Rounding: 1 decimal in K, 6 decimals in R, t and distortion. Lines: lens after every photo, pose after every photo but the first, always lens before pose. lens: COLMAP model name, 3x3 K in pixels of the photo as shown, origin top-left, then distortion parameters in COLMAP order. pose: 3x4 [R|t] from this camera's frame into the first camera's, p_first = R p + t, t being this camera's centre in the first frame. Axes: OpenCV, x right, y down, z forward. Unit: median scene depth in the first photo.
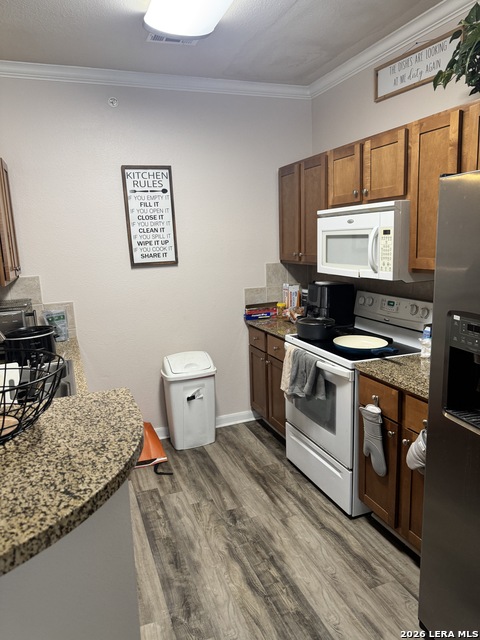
lens RADIAL K [[459.9, 0, 236.8], [0, 459.9, 319.8], [0, 0, 1]] dist [0.022738, -0.018105]
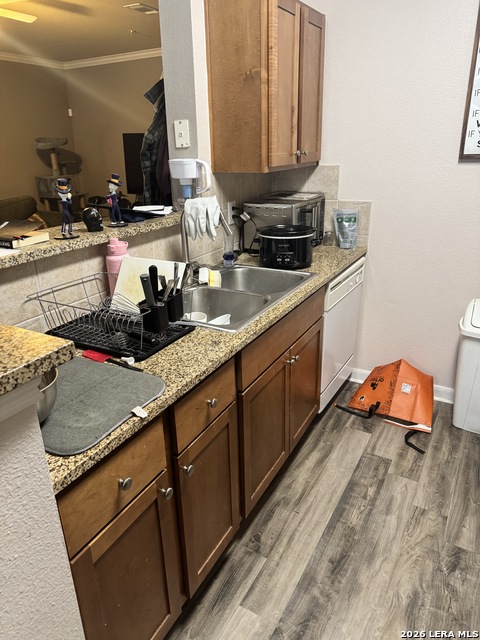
lens RADIAL K [[459.9, 0, 242.1], [0, 459.9, 324.5], [0, 0, 1]] dist [0.022738, -0.018105]
pose [[0.642087, 0.306454, -0.702716, 0.152080], [-0.142276, 0.948339, 0.283569, -0.038486], [0.753314, -0.082096, 0.652517, 0.347800]]
